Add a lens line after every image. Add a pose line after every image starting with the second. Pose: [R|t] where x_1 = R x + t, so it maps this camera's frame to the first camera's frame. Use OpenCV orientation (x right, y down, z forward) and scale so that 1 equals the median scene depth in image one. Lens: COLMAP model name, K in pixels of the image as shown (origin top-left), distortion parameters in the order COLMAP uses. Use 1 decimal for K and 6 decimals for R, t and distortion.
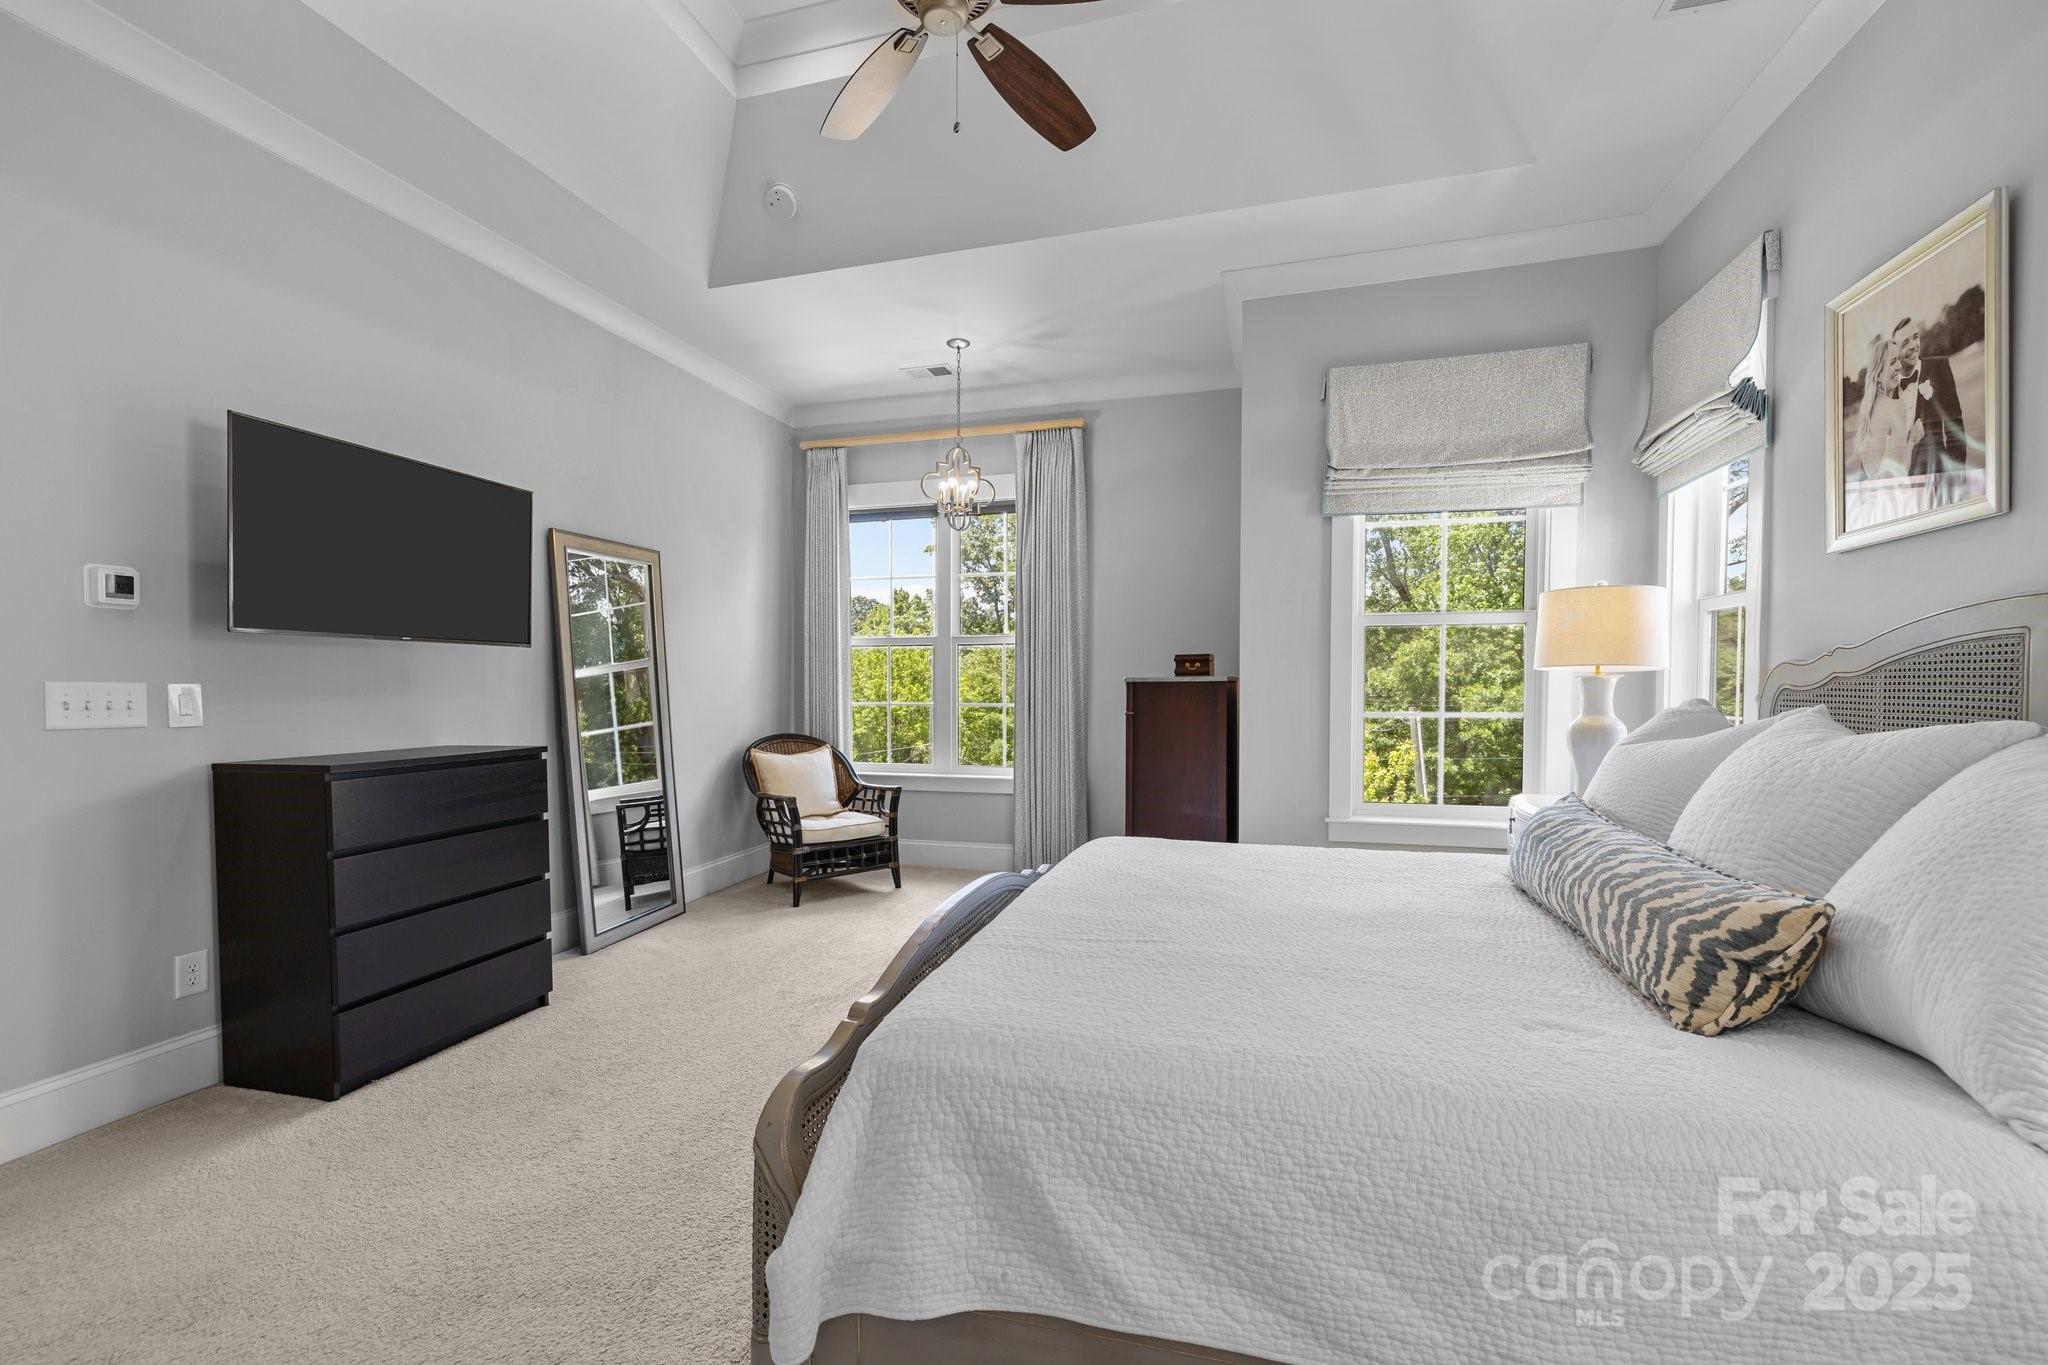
lens RADIAL K [[884.4, 0, 1016.5], [0, 884.4, 720.3], [0, 0, 1]] dist [0.001527, 0.000185]
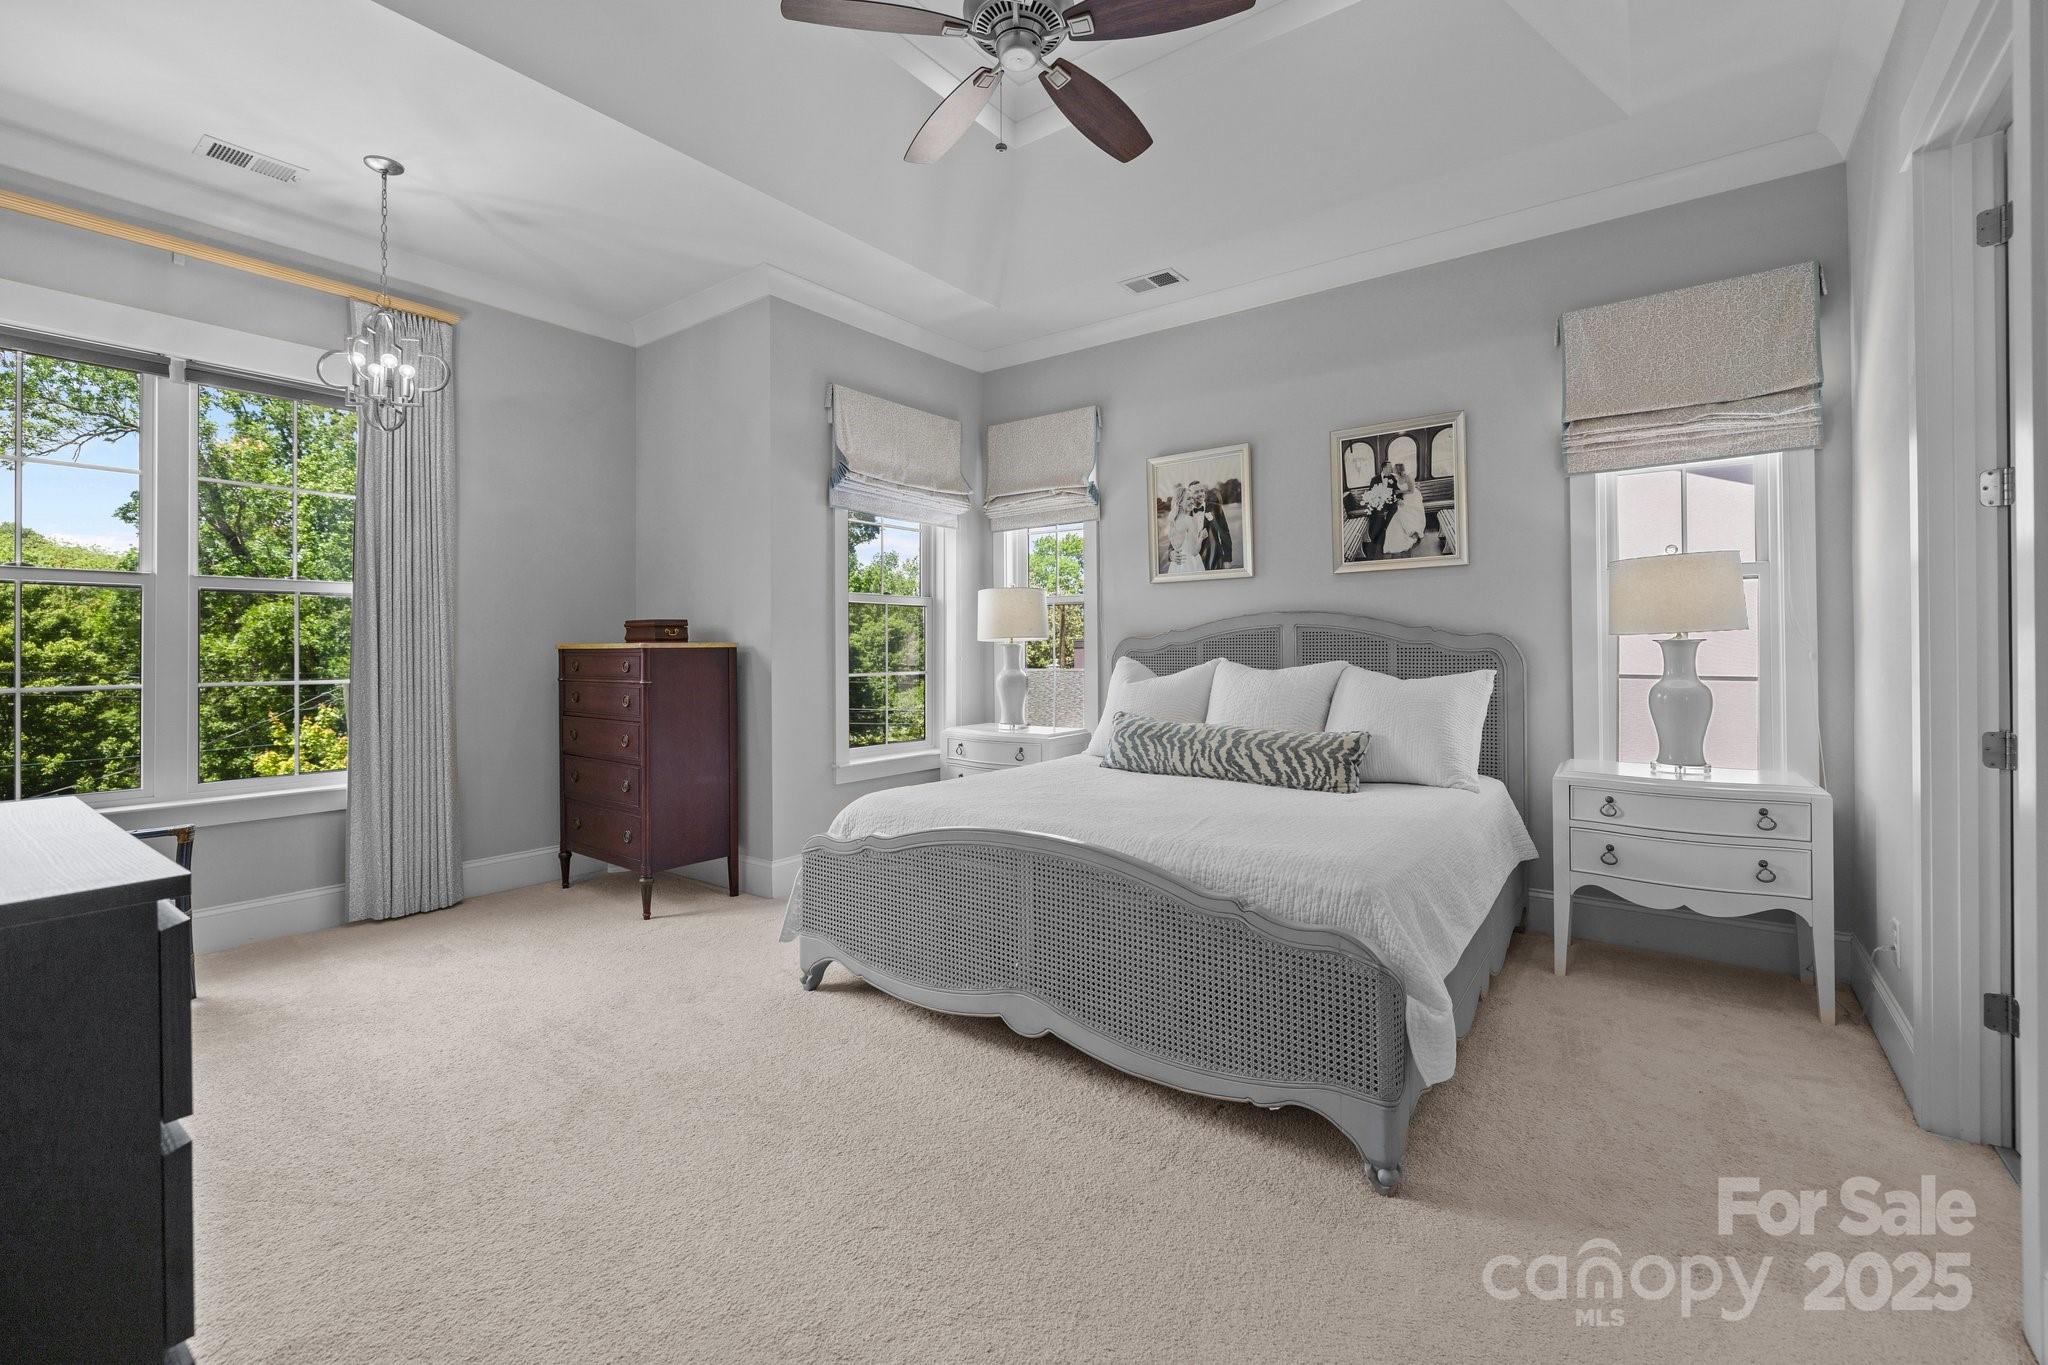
lens RADIAL K [[864.9, 0, 1014.1], [0, 864.9, 659.1], [0, 0, 1]] dist [0.001109, -0.000136]
pose [[0.359151, -0.011098, 0.933213, -0.749696], [0.043889, 0.999024, -0.005010, -0.014844], [-0.932247, 0.042757, 0.359287, 0.434932]]
